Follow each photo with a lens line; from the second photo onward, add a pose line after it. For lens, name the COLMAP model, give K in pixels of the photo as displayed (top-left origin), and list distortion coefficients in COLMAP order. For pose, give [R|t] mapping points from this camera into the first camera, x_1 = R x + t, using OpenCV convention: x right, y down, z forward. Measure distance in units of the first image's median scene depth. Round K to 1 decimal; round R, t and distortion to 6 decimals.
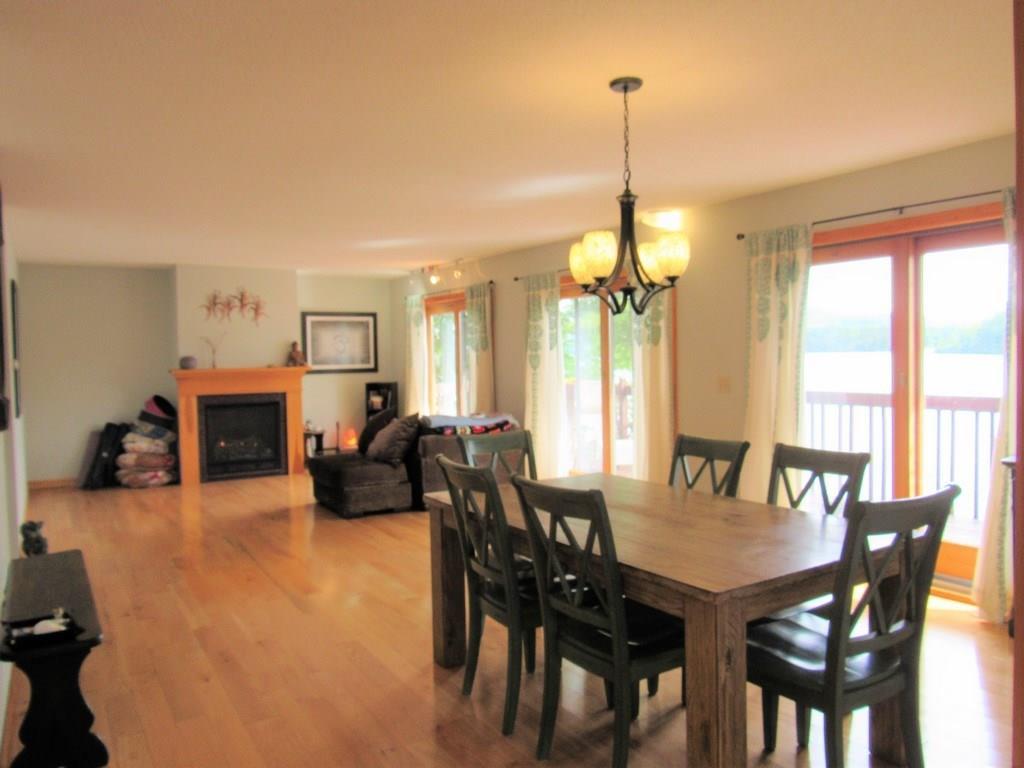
lens RADIAL K [[740.9, 0, 514.8], [0, 740.9, 384.6], [0, 0, 1]] dist [-0.026766, 0.006289]
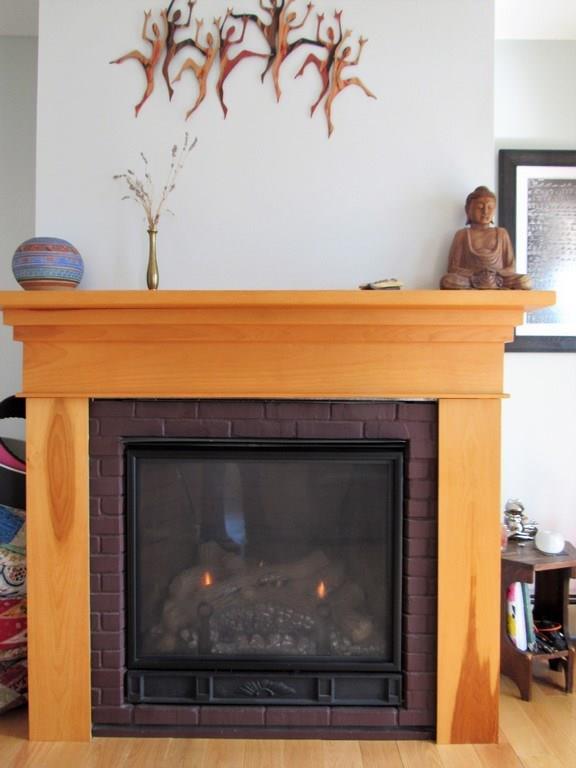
lens RADIAL K [[555.7, 0, 290.5], [0, 555.7, 388.1], [0, 0, 1]] dist [-0.026766, 0.006289]
pose [[0.828447, 0.015644, -0.559848, -0.254185], [-0.040860, 0.998634, -0.032559, 0.014422], [0.558574, 0.049849, 0.827955, 0.843095]]
